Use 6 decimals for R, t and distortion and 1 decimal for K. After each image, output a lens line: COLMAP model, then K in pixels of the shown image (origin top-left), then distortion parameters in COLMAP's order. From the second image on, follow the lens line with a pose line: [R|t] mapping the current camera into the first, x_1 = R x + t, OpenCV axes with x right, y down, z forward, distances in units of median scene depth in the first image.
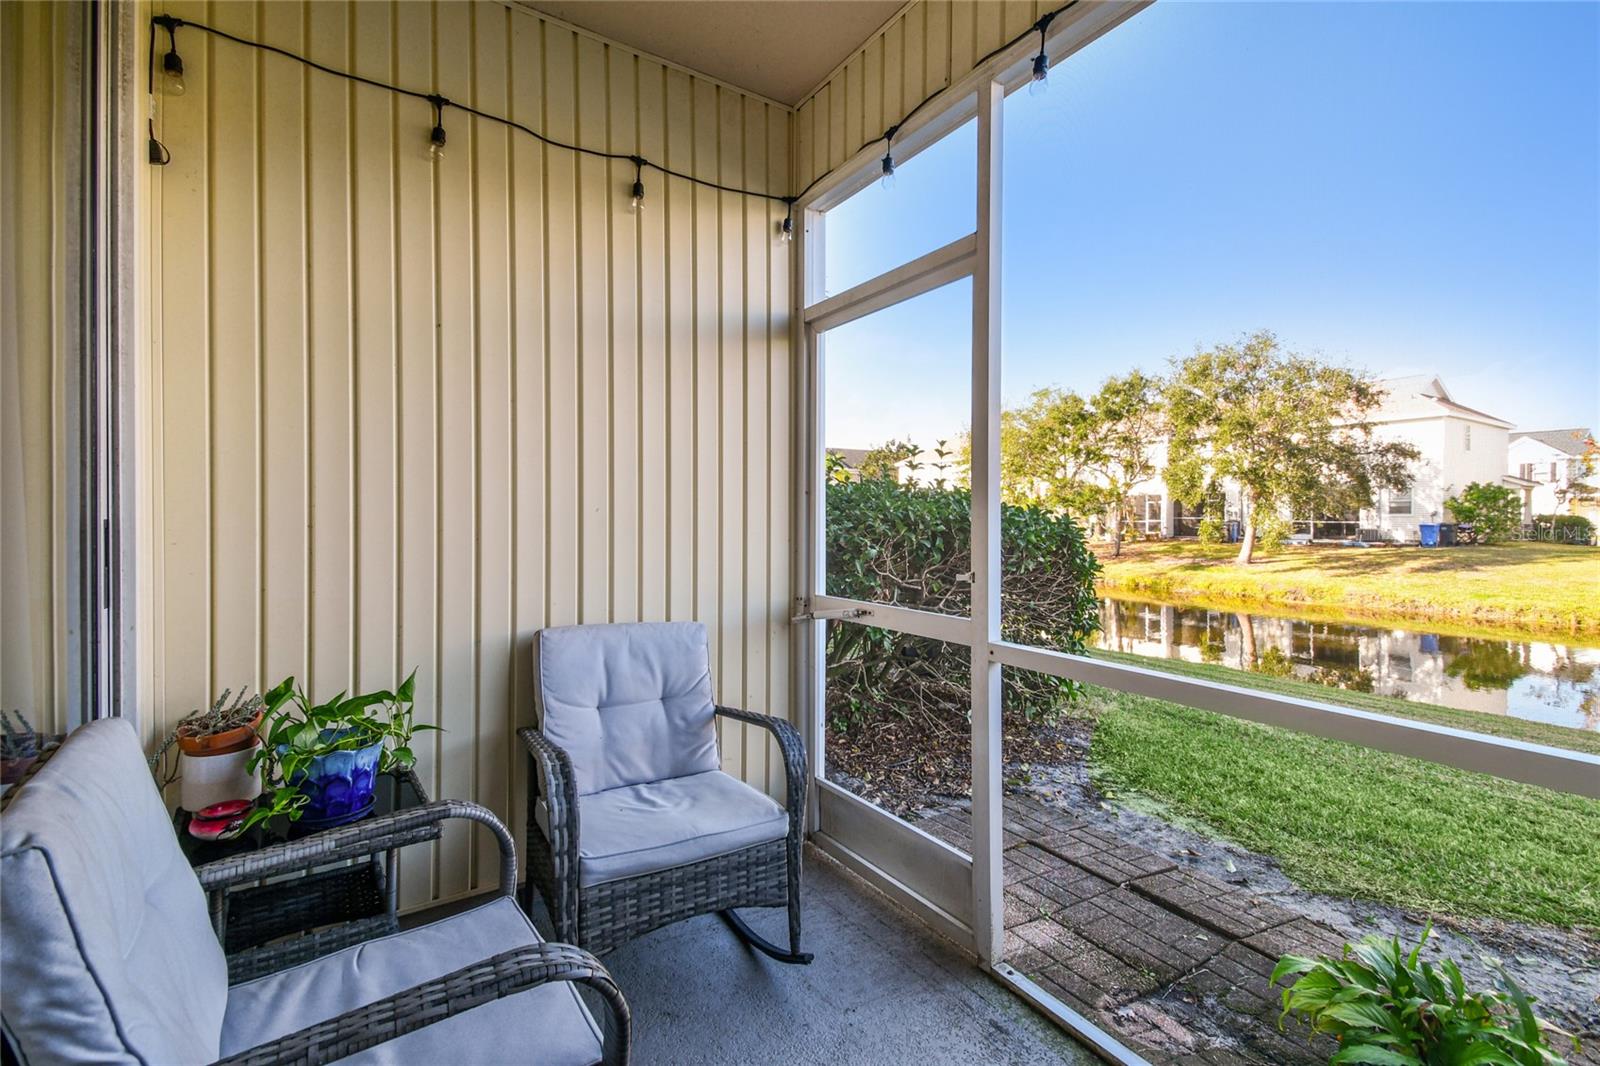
lens RADIAL K [[705.2, 0, 825.1], [0, 705.2, 519.1], [0, 0, 1]] dist [0.041233, -0.020350]
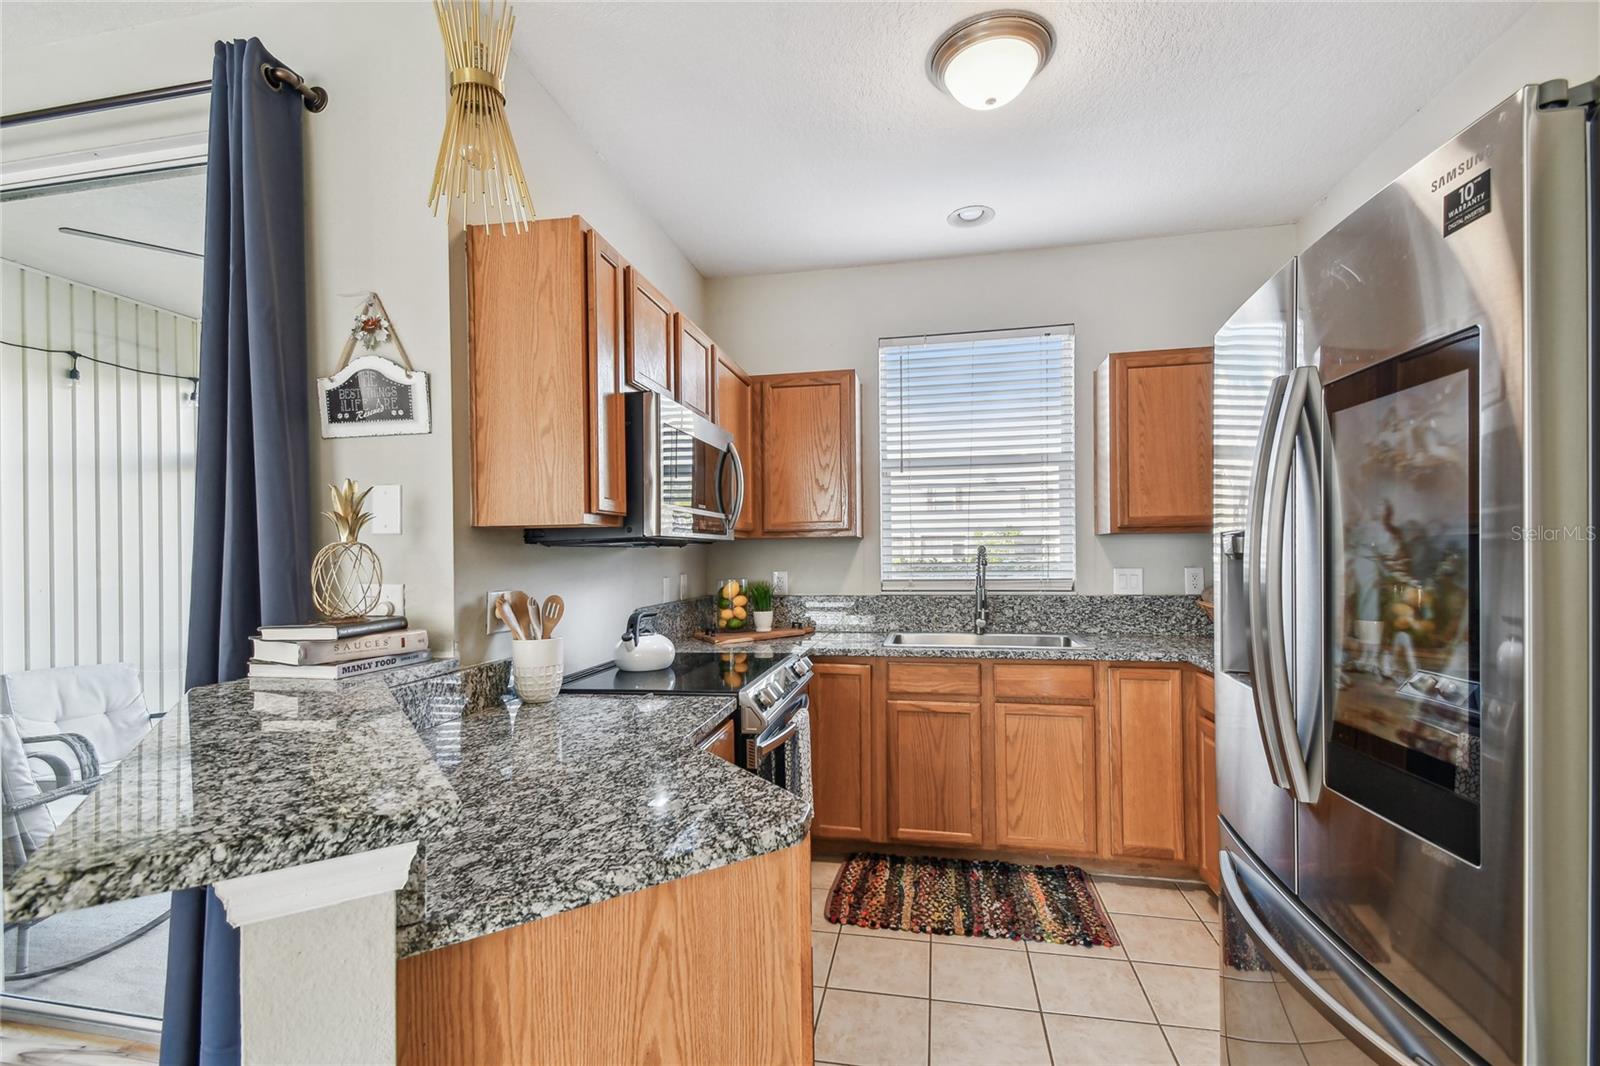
lens RADIAL K [[705.2, 0, 804.3], [0, 705.2, 552.9], [0, 0, 1]] dist [0.041233, -0.020350]
pose [[0.696803, -0.004138, 0.717250, -0.026822], [0.009495, 0.999949, -0.003454, -0.006832], [-0.717199, 0.009217, 0.696807, -0.108317]]
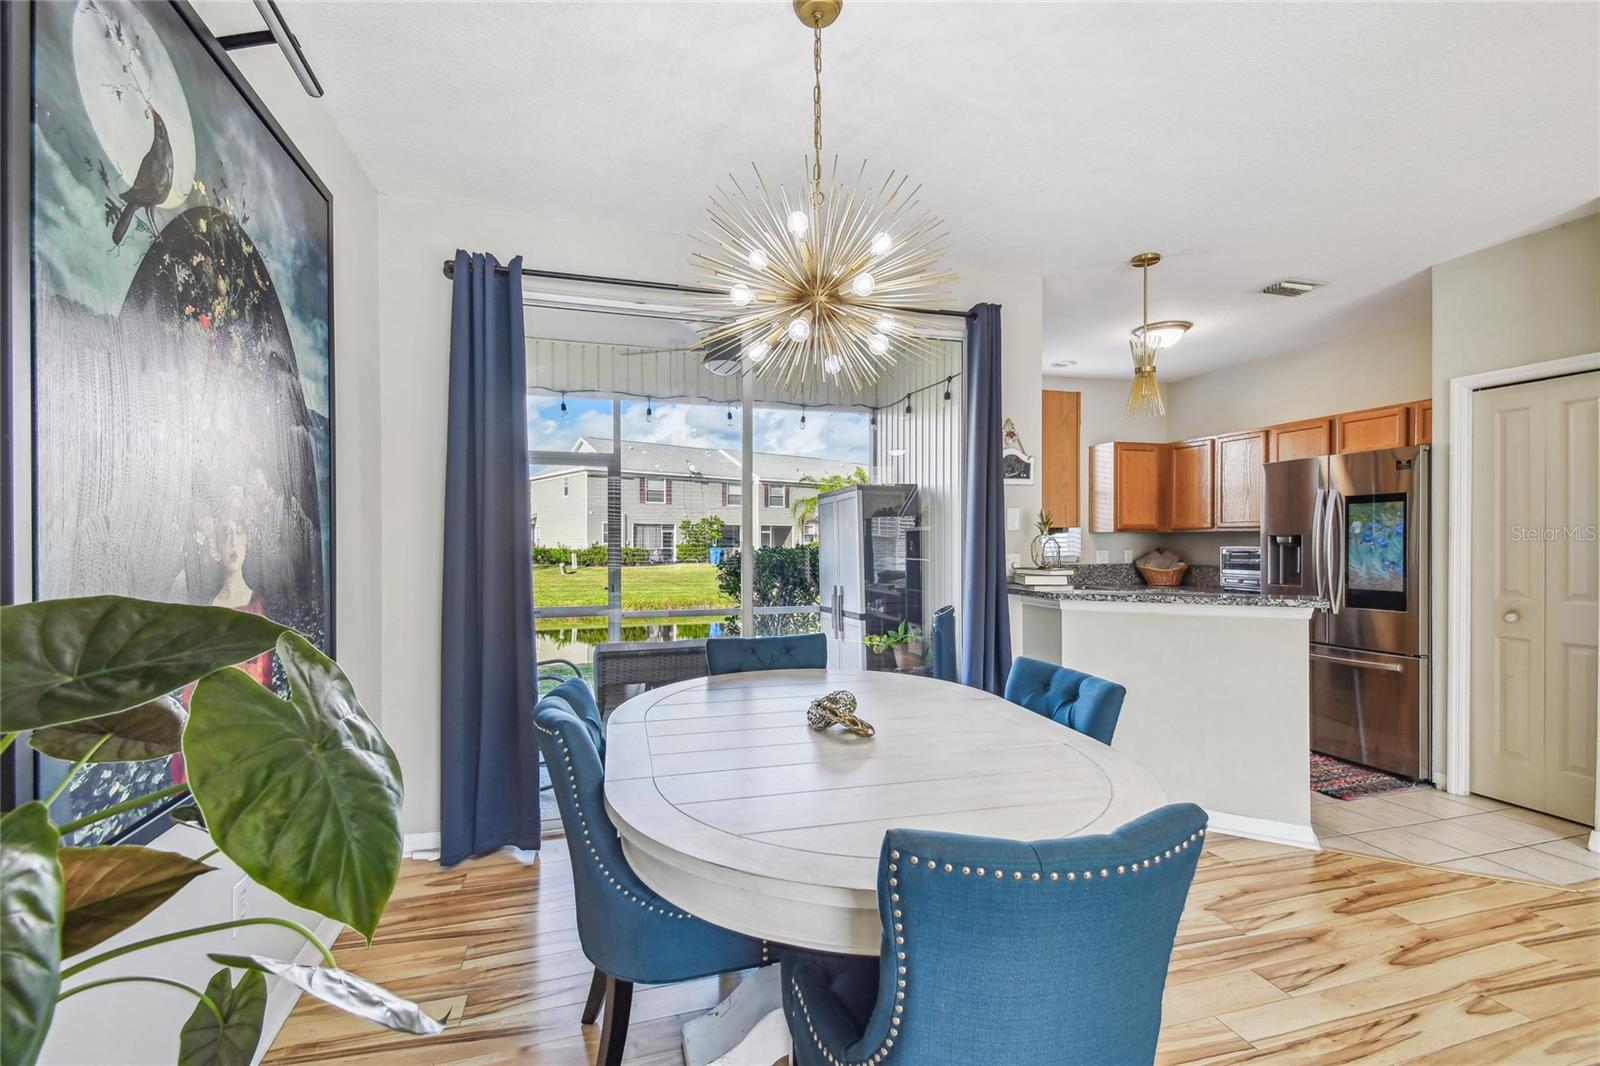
lens RADIAL K [[705.2, 0, 798.3], [0, 705.2, 548.5], [0, 0, 1]] dist [0.041233, -0.020350]
pose [[0.287090, -0.010488, 0.957846, -0.162861], [0.001404, 0.999944, 0.010529, -0.007227], [-0.957903, -0.001678, 0.287089, -0.028592]]
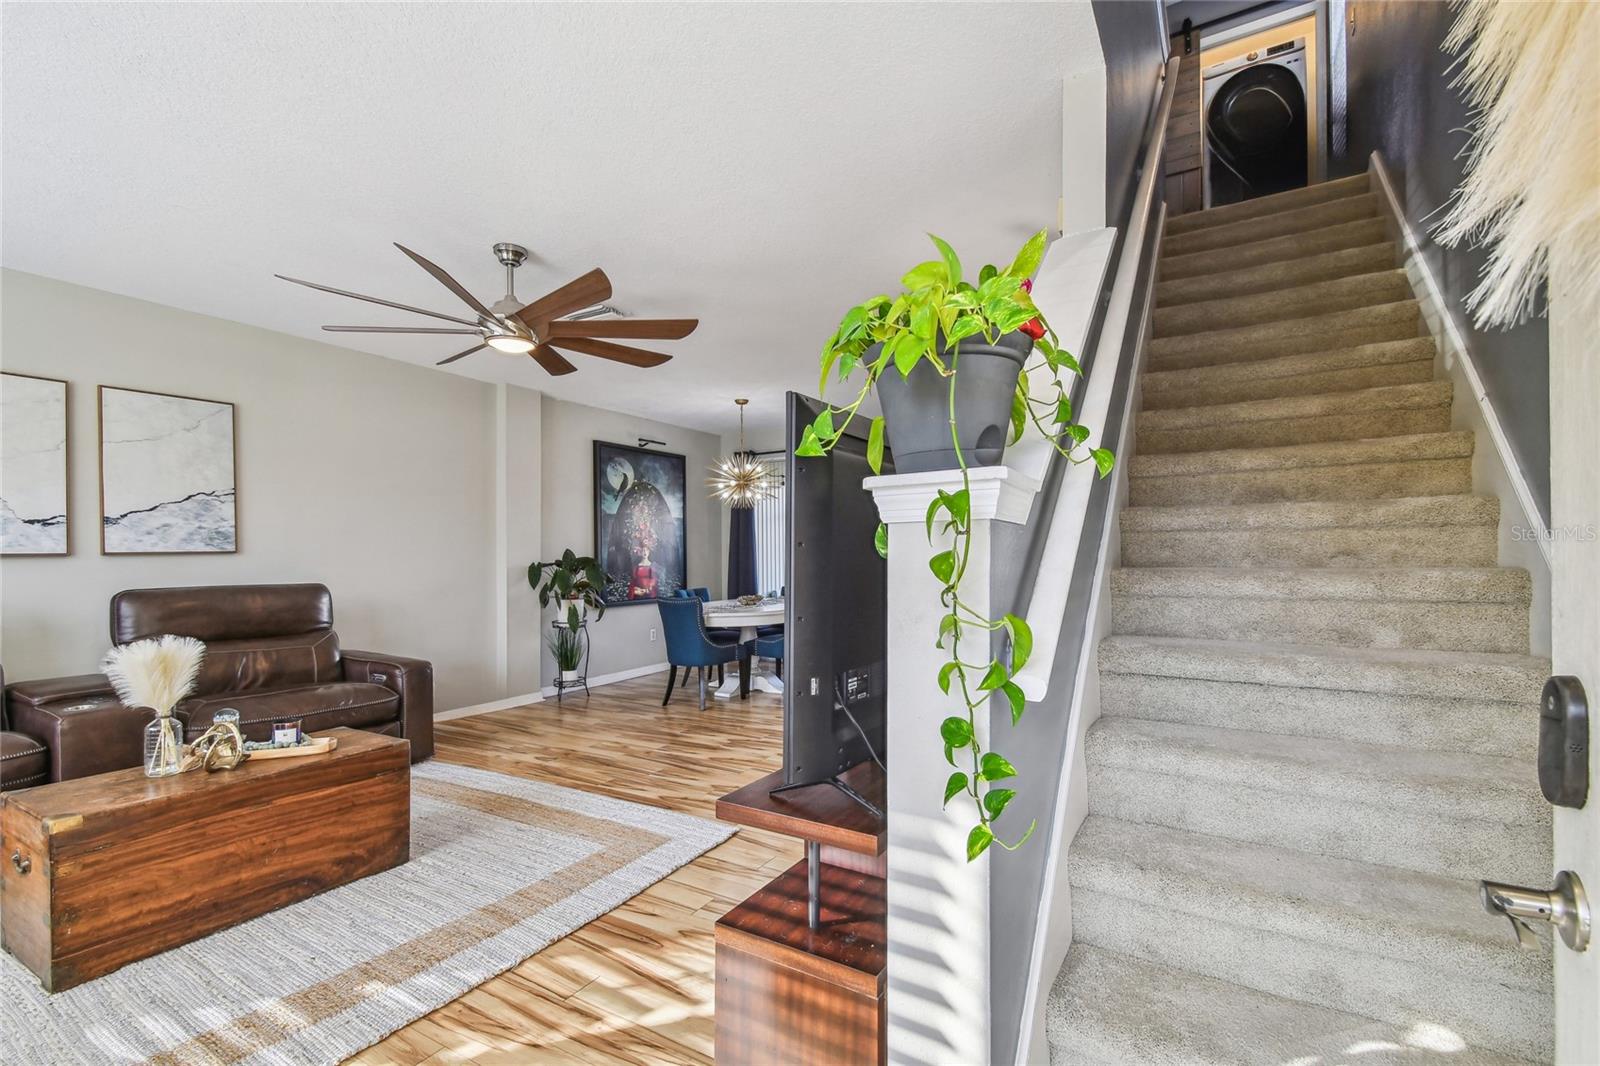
lens RADIAL K [[705.2, 0, 802.6], [0, 705.2, 548.9], [0, 0, 1]] dist [0.041233, -0.020350]
pose [[0.897228, -0.007040, 0.441512, -0.187150], [0.012869, 0.999865, -0.010210, -0.004457], [-0.441380, 0.014843, 0.897197, -0.256544]]
